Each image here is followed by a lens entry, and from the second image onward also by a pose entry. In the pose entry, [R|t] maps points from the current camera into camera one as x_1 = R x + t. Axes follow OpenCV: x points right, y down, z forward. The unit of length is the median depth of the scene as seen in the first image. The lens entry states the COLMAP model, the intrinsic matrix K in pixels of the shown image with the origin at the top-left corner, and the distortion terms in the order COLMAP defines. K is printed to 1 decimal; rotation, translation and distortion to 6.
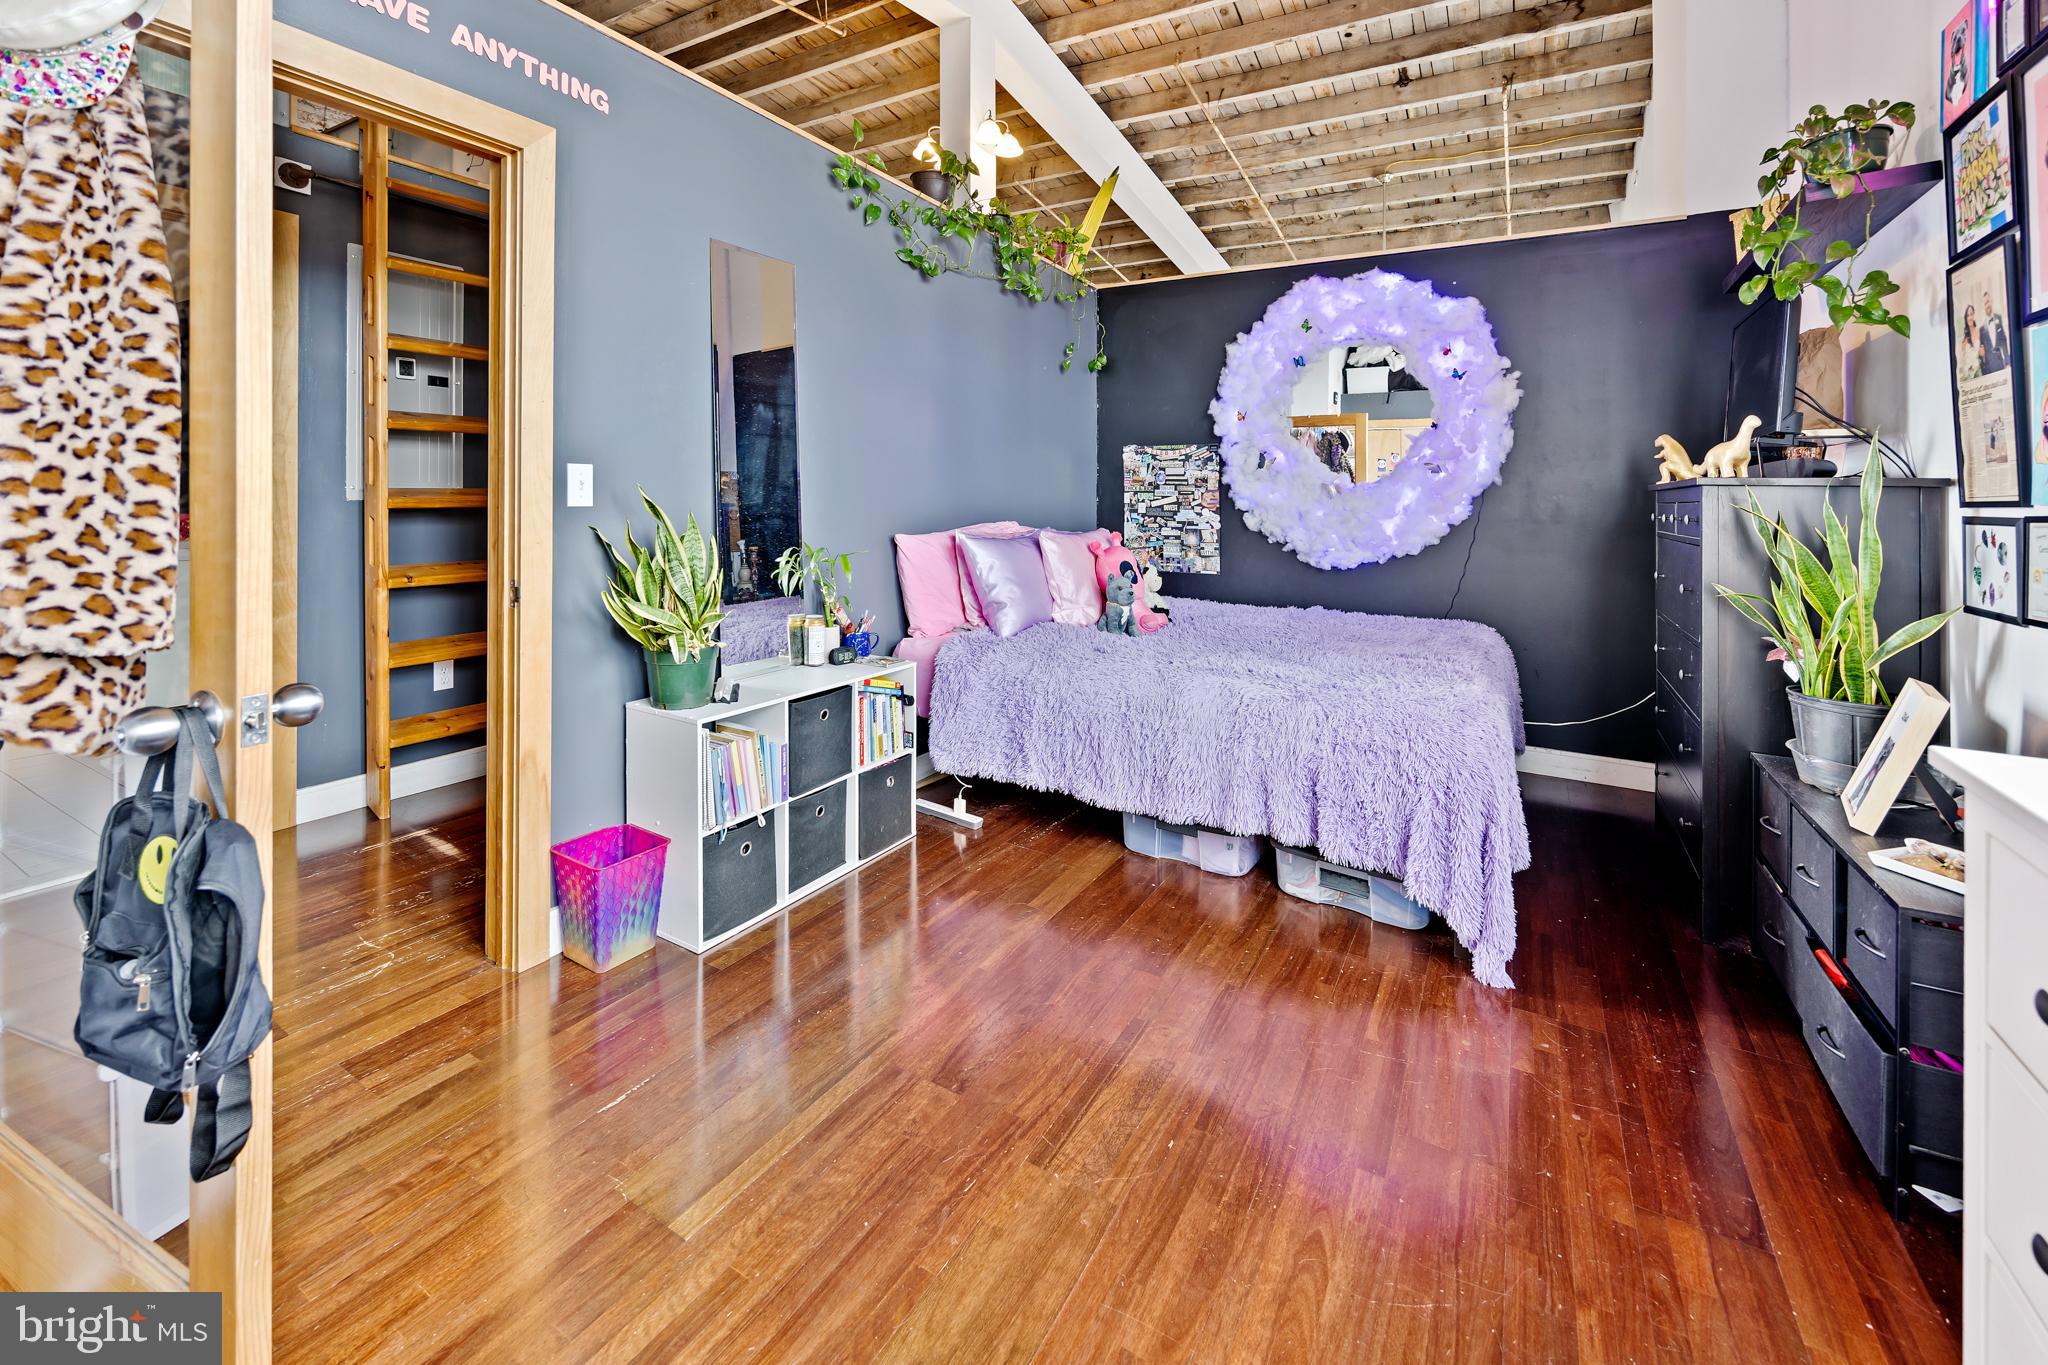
lens RADIAL K [[848.3, 0, 1020.9], [0, 848.3, 489.3], [0, 0, 1]] dist [-0.000378, -0.000547]
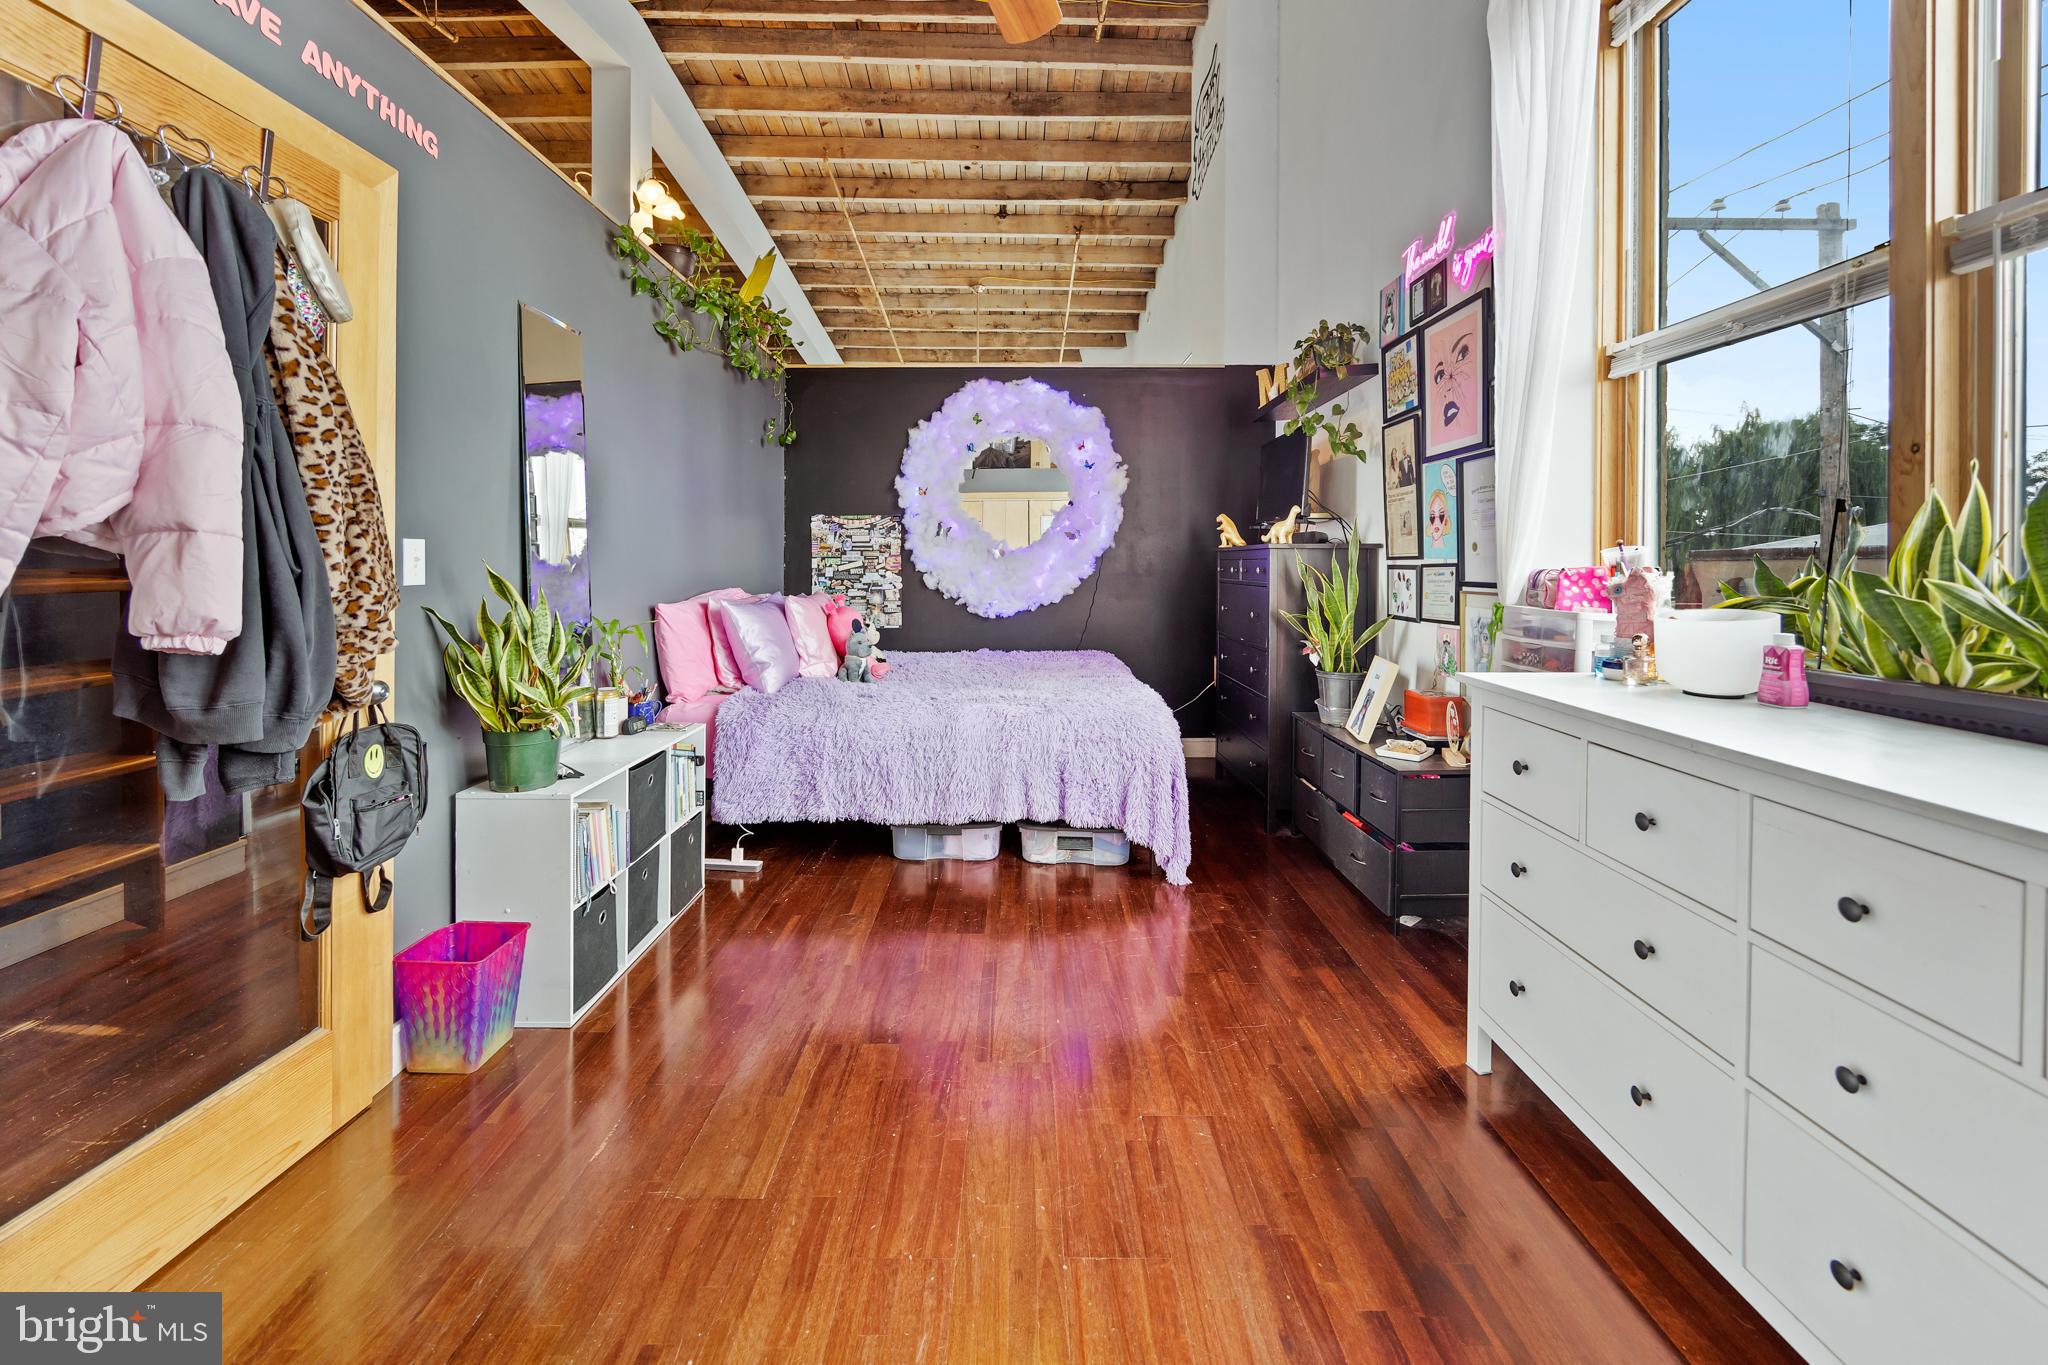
lens RADIAL K [[824.7, 0, 1021.8], [0, 824.7, 569.8], [0, 0, 1]] dist [-0.002370, -0.000181]
pose [[0.860790, -0.023815, 0.508403, -0.270798], [0.012794, 0.999602, 0.025161, -0.006701], [-0.508800, -0.015154, 0.860752, -0.067384]]
